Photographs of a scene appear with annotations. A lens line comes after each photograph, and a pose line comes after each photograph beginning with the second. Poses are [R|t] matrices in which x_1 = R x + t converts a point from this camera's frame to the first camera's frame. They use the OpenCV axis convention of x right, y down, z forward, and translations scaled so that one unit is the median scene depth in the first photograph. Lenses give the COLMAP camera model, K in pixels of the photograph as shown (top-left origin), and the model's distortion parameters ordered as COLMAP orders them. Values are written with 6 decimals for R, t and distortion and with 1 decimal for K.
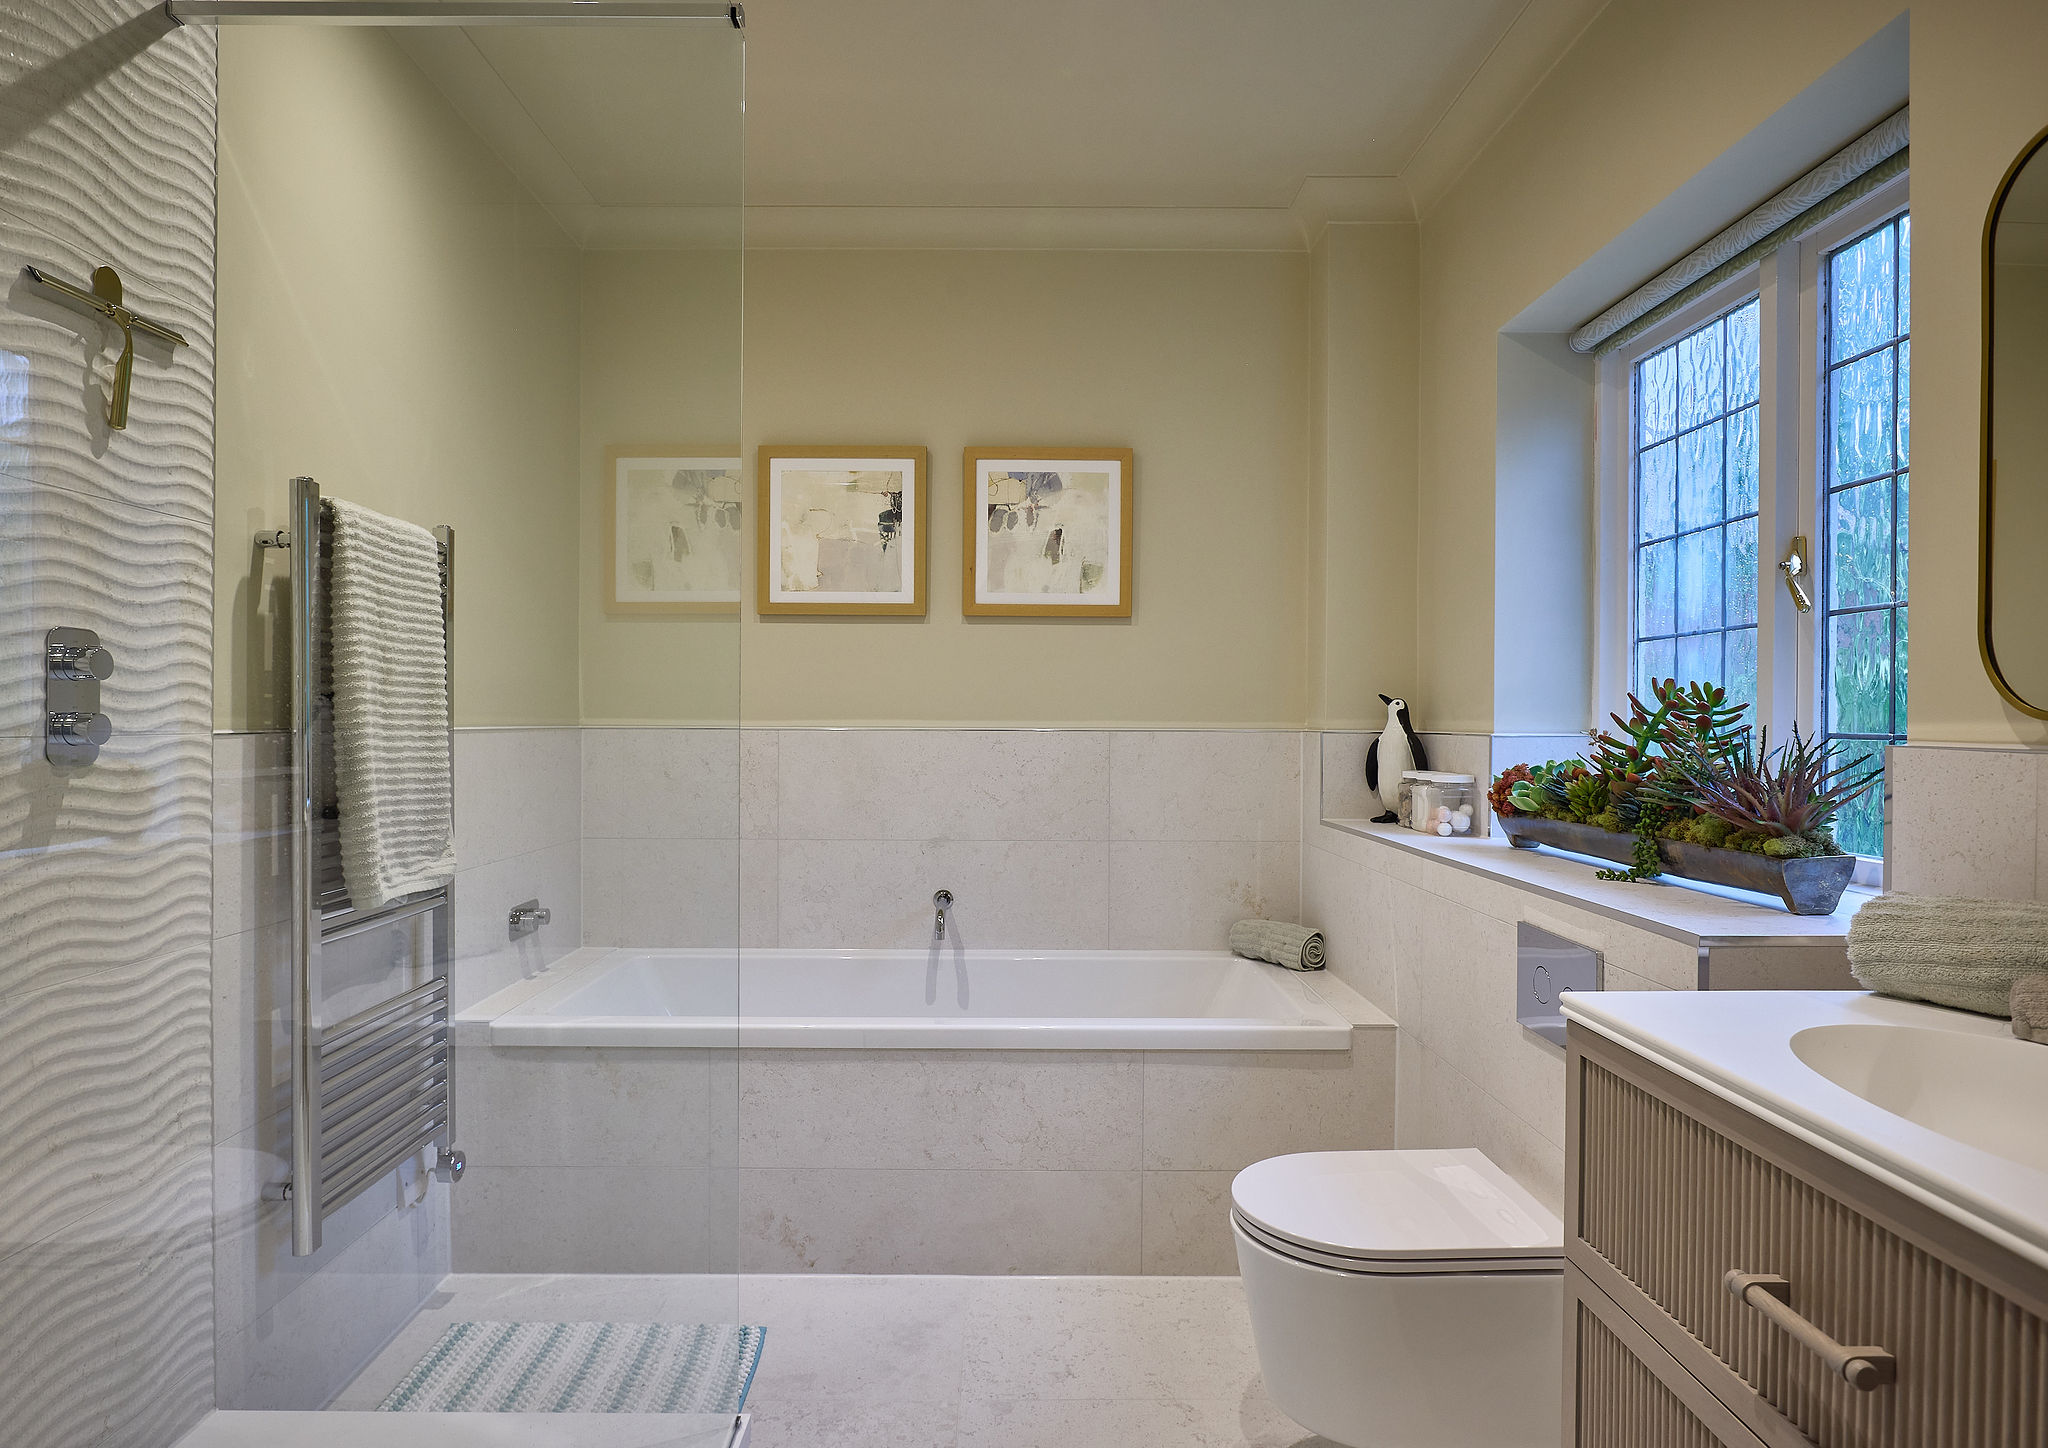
lens RADIAL K [[1276.4, 0, 1024.0], [0, 1276.4, 724.0], [0, 0, 1]] dist [0.004476, -0.001433]
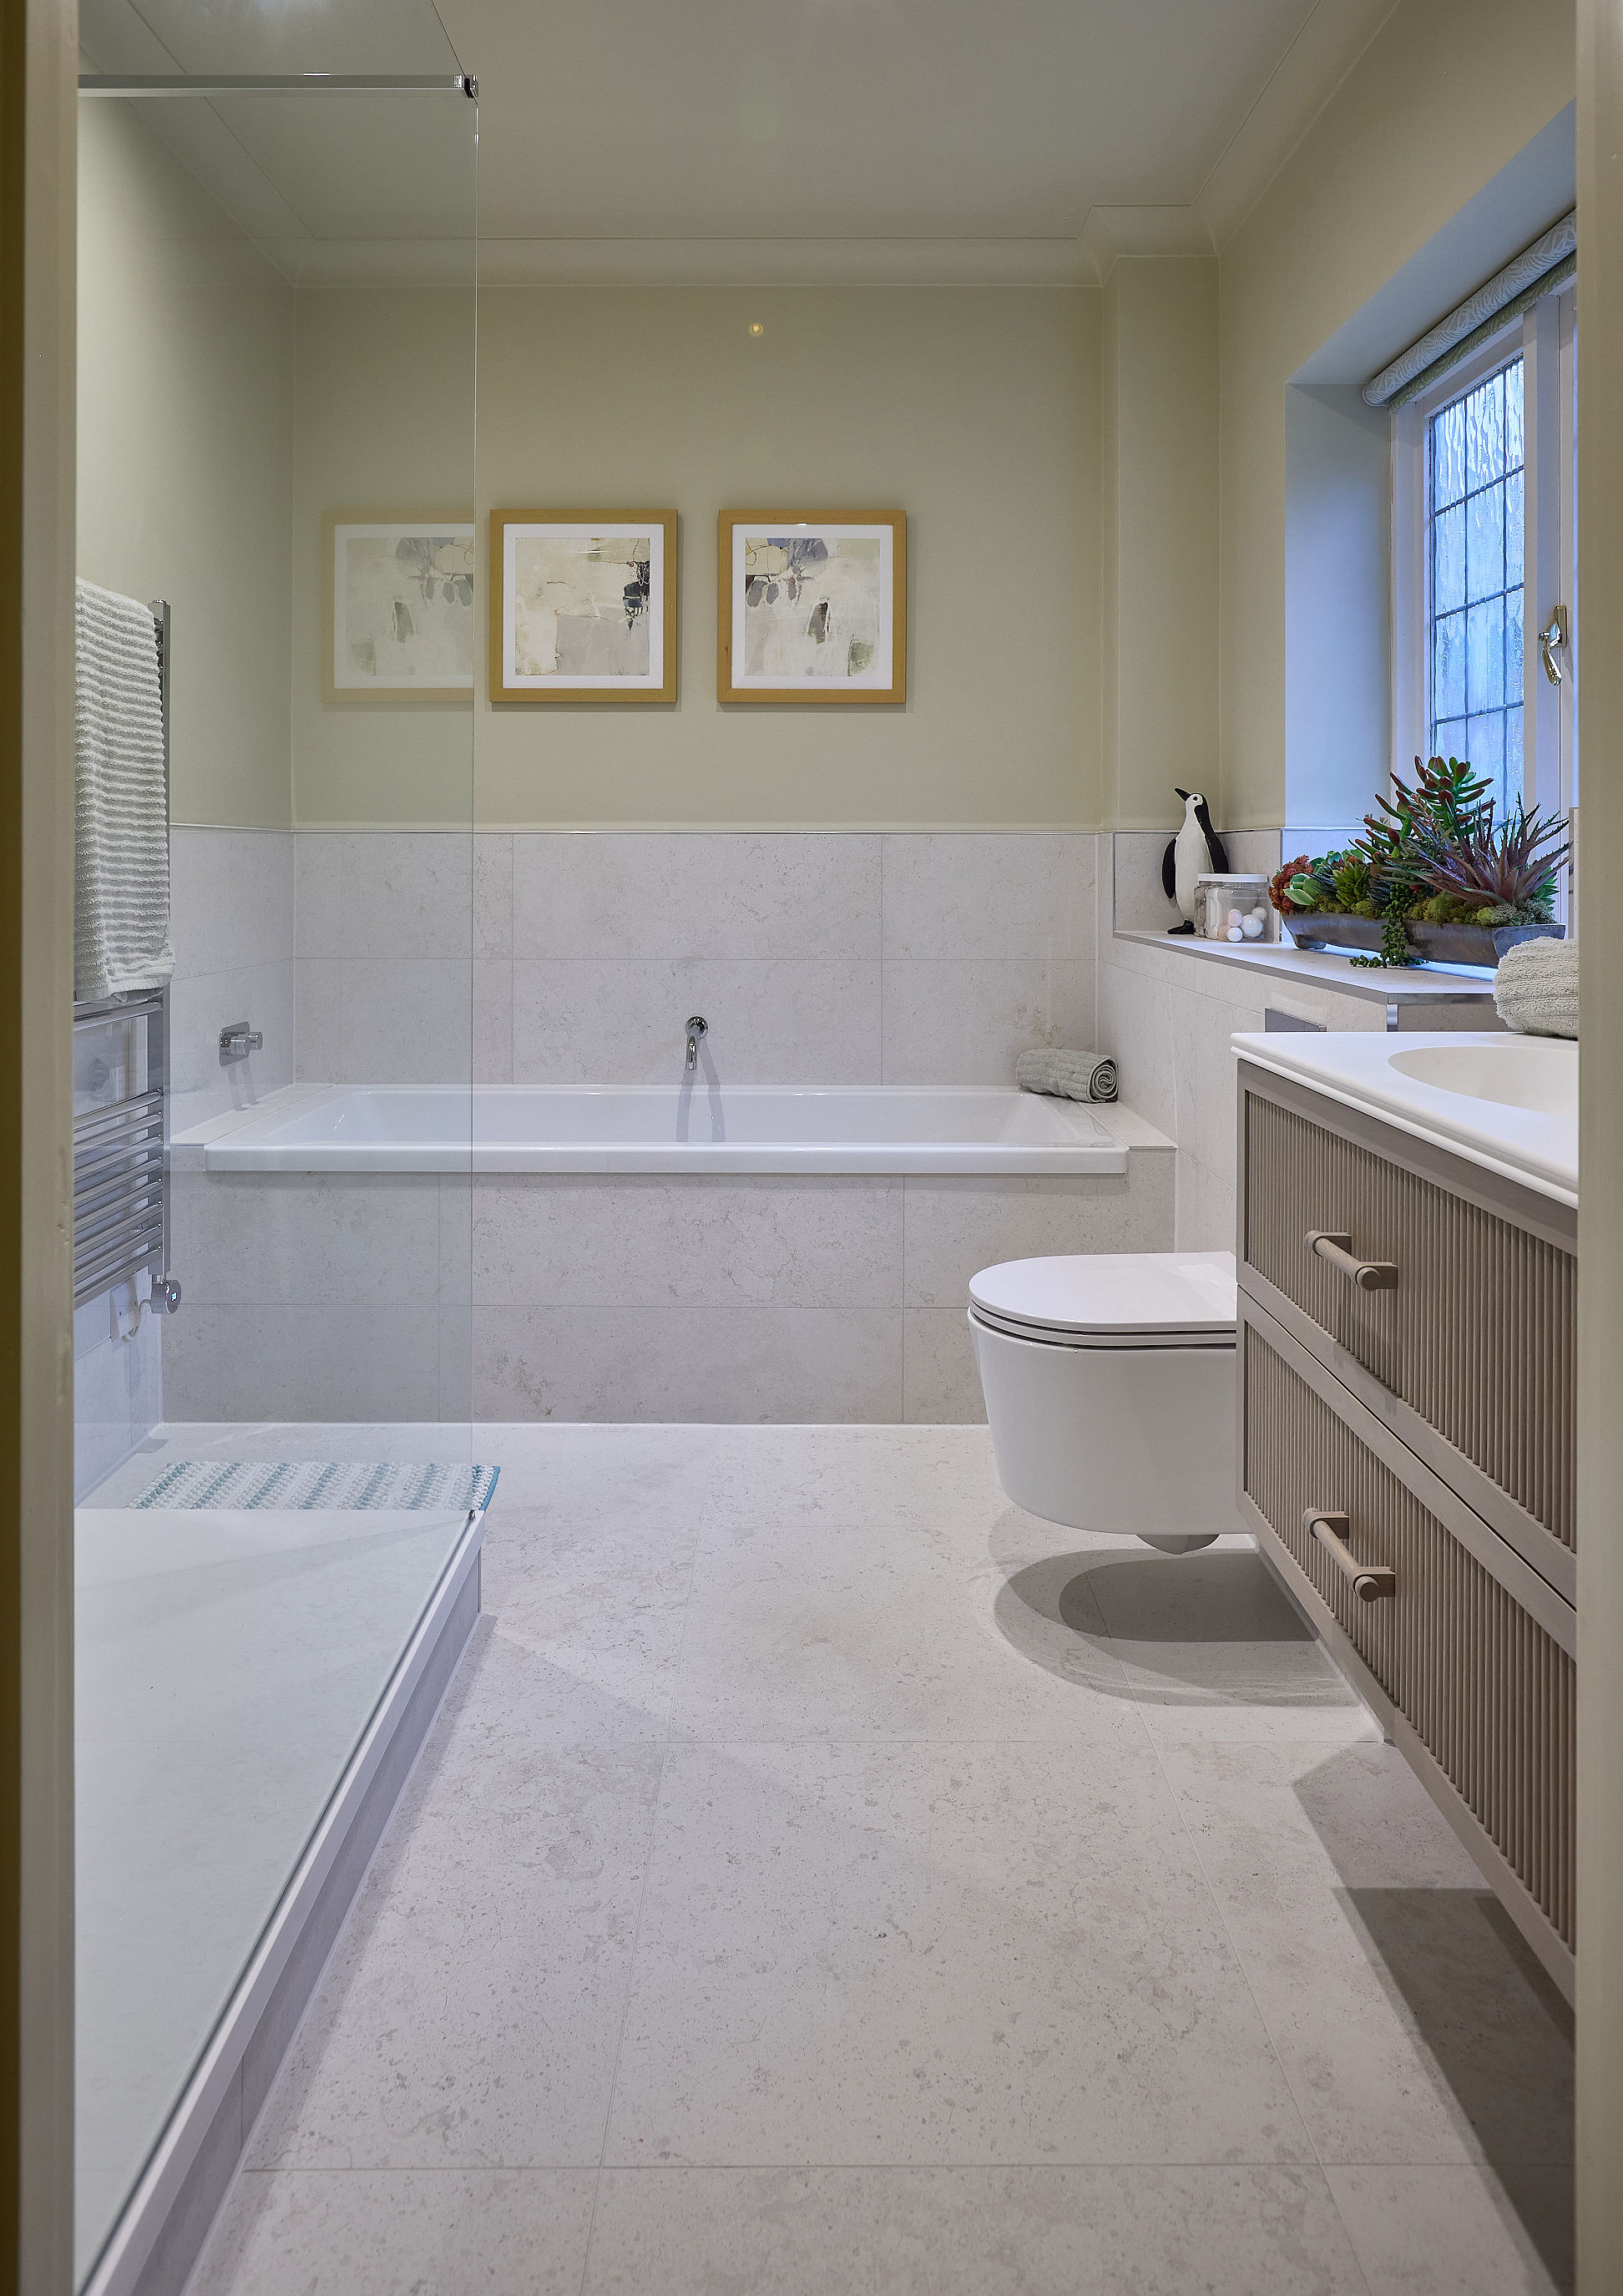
lens RADIAL K [[2350.6, 0, 811.5], [0, 2350.6, 1148.0], [0, 0, 1]] dist [-0.009664, 0.006237]
pose [[0.997712, 0.012679, -0.066401, 0.134202], [-0.008211, 0.997710, 0.067143, 0.118232], [0.067101, -0.066444, 0.995531, -0.666808]]
